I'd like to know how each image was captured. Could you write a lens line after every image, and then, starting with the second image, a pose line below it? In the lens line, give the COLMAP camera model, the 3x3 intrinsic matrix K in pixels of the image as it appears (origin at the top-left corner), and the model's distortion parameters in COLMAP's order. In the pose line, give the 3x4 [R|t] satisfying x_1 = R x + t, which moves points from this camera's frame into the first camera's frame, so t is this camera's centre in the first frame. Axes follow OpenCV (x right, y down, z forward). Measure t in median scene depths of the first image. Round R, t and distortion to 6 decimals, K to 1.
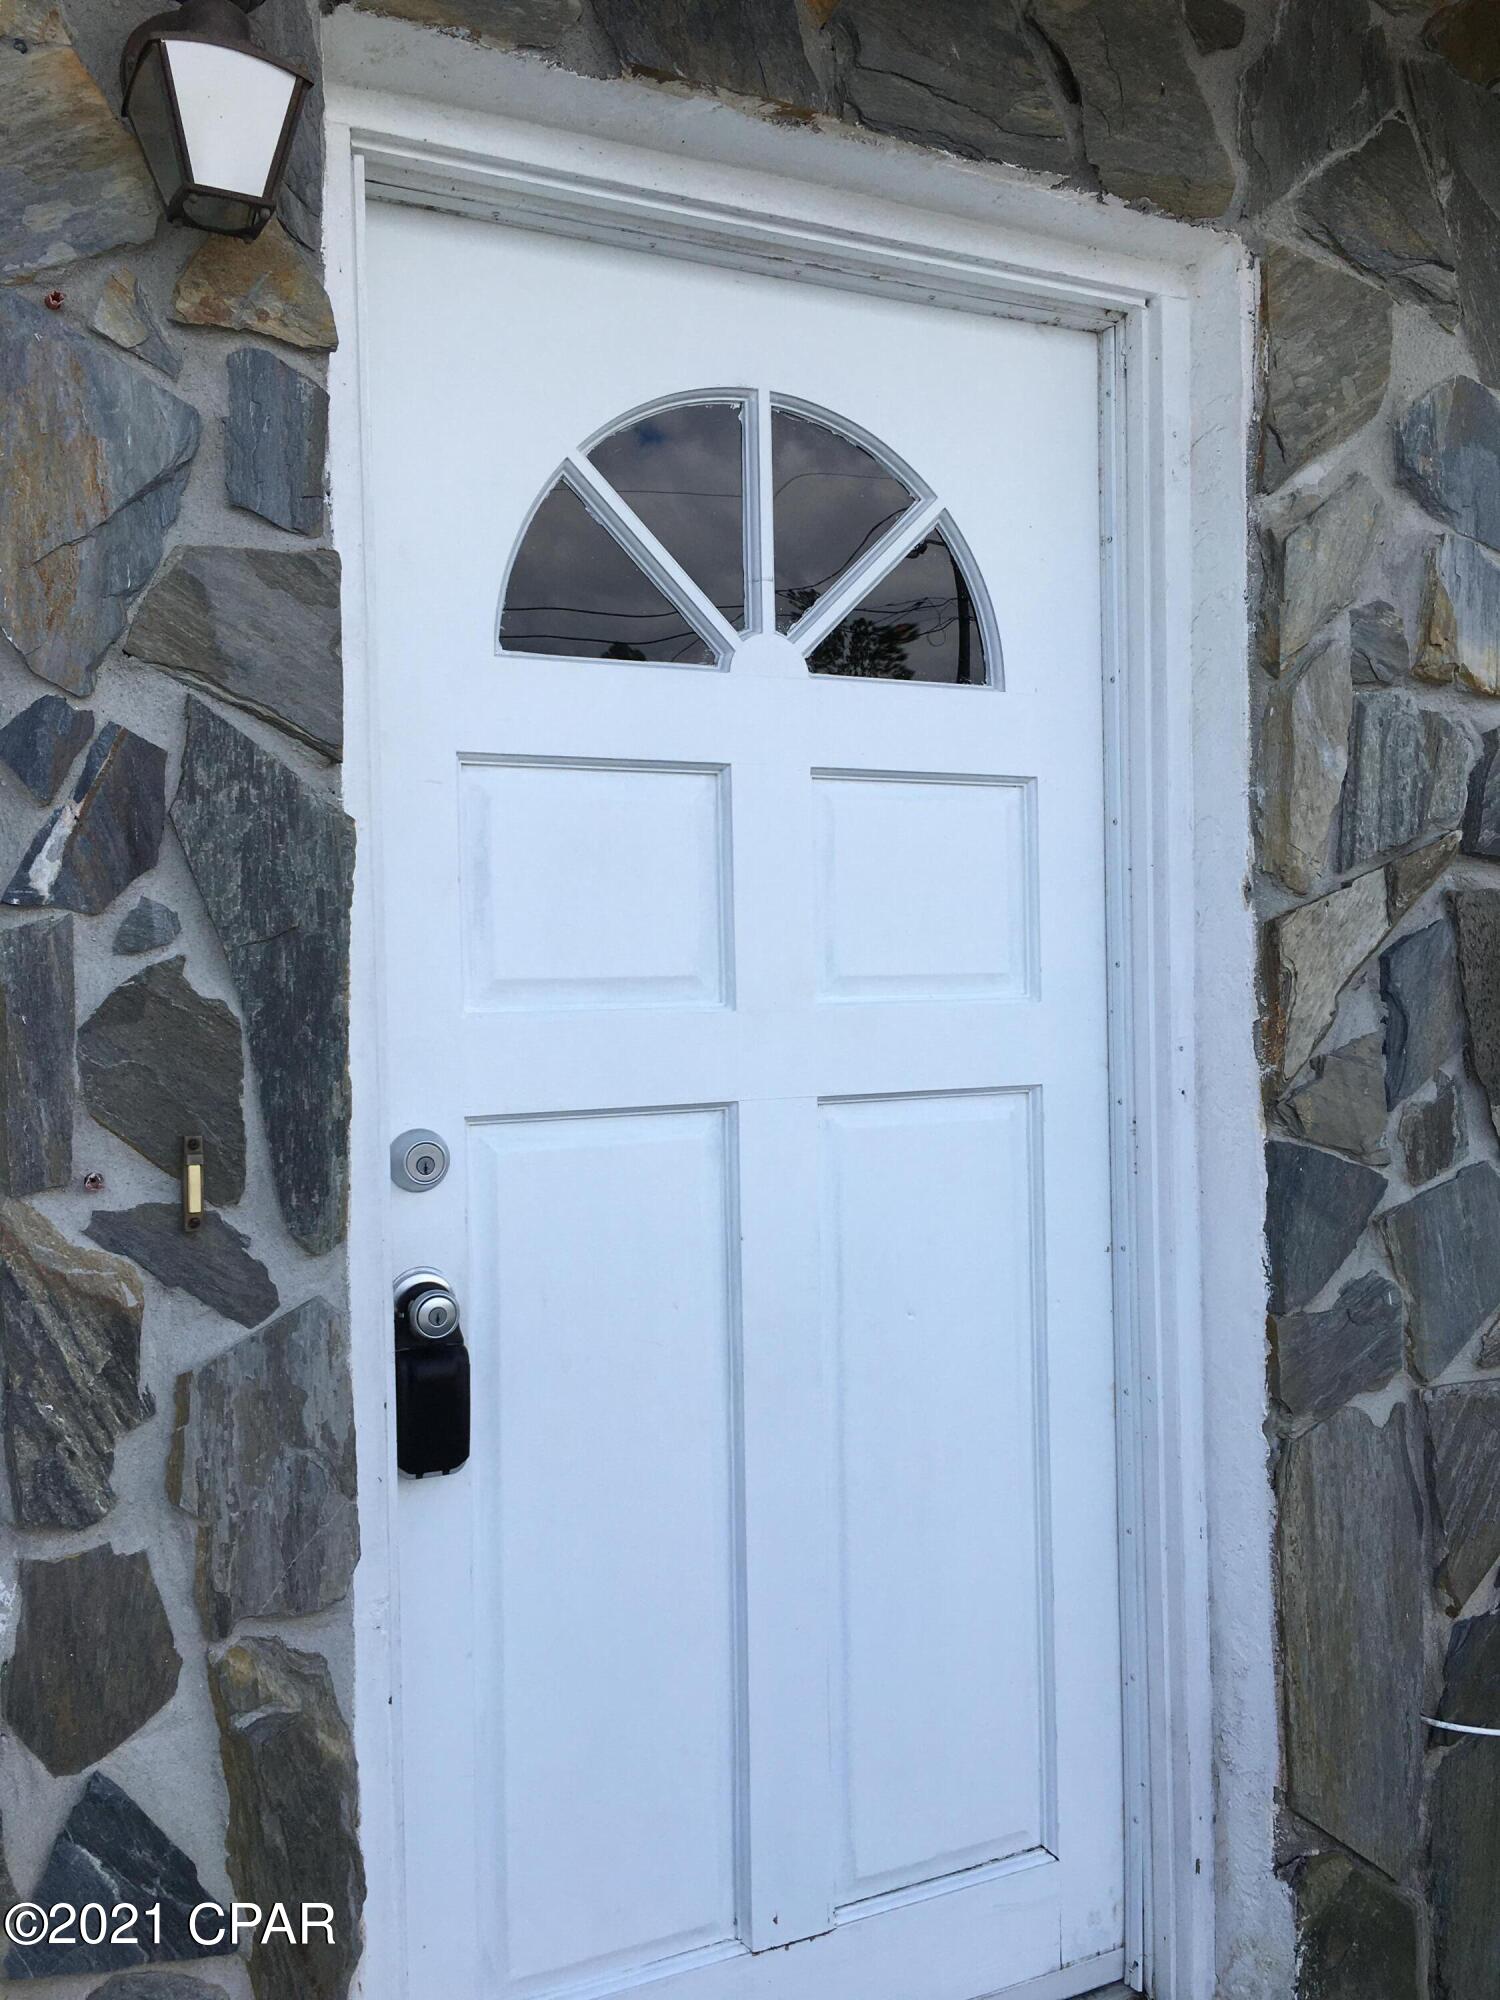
lens RADIAL K [[1702.1, 0, 759.9], [0, 1702.1, 971.1], [0, 0, 1]] dist [0.093134, -0.135943]
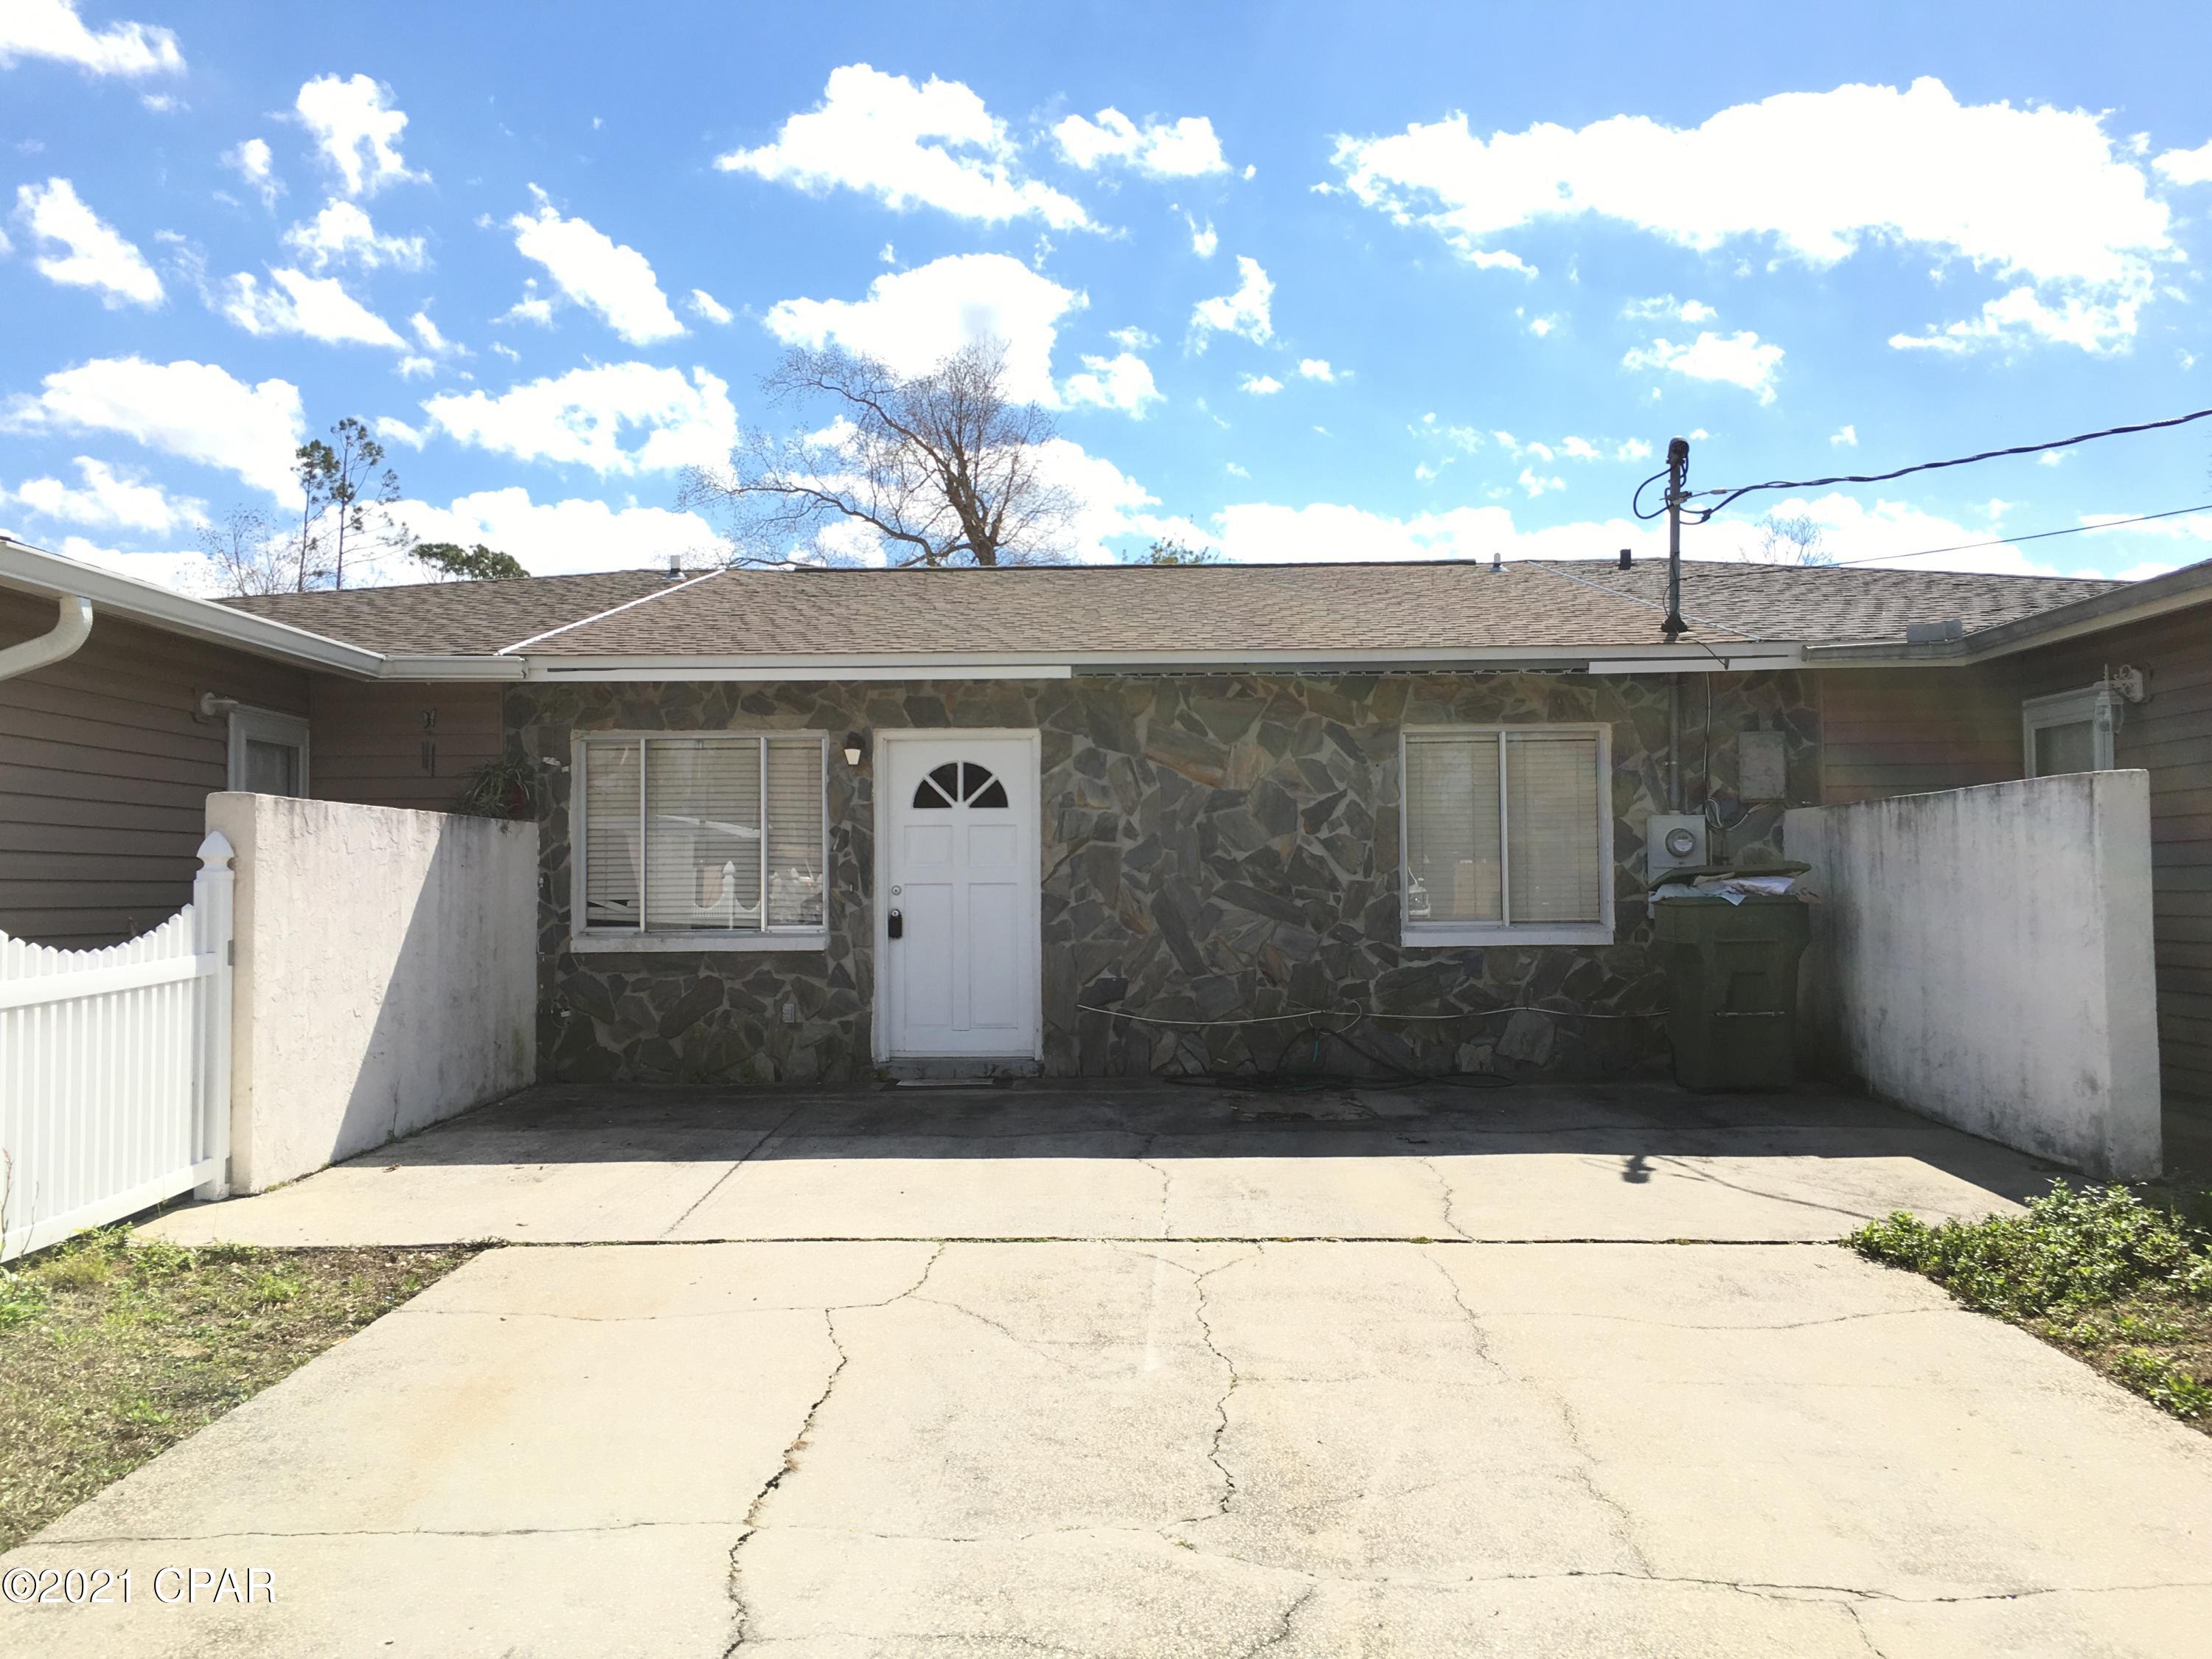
lens RADIAL K [[1882.6, 0, 1106.0], [0, 1882.6, 829.5], [0, 0, 1]] dist [0.093134, -0.135943]
pose [[0.889158, -0.005564, -0.457566, 3.243239], [-0.007543, 0.999612, -0.026814, 0.057901], [0.457538, 0.027293, 0.888771, -4.271247]]
